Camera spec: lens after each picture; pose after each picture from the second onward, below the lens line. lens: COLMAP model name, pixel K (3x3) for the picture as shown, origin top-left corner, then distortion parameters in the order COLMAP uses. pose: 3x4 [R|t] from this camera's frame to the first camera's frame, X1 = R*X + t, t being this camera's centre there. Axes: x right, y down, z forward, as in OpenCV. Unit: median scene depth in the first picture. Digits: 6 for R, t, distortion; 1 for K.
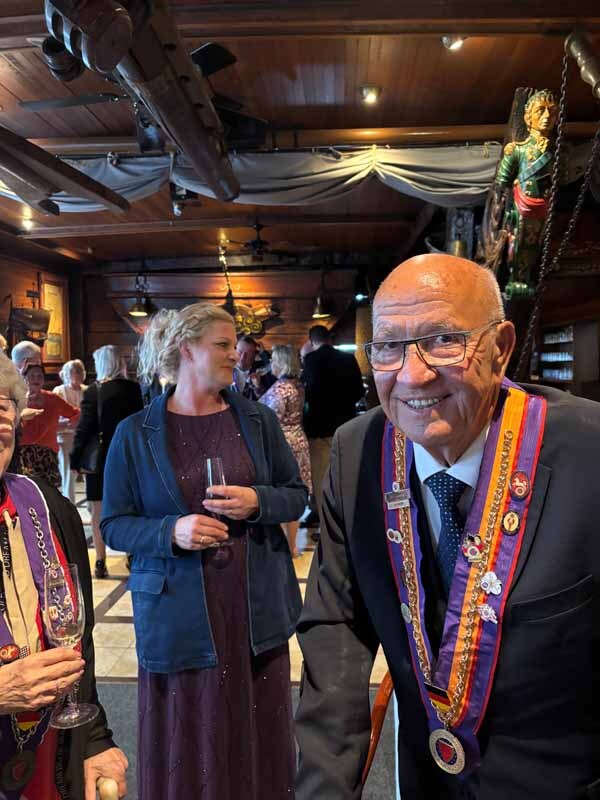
lens RADIAL K [[573.0, 0, 300.0], [0, 573.0, 400.0], [0, 0, 1]] dist [0.000264, -0.000875]
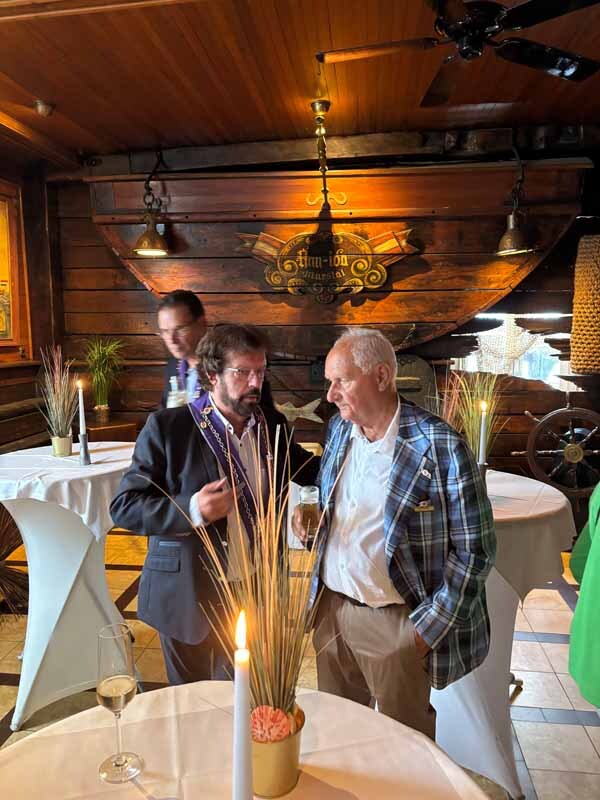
lens RADIAL K [[621.0, 0, 300.0], [0, 621.0, 400.0], [0, 0, 1]] dist [0.015358, 0.000434]
pose [[0.998181, 0.005339, -0.060057, -0.111085], [-0.002263, 0.998688, 0.051160, -0.045164], [0.060251, -0.050931, 0.996883, 0.433348]]
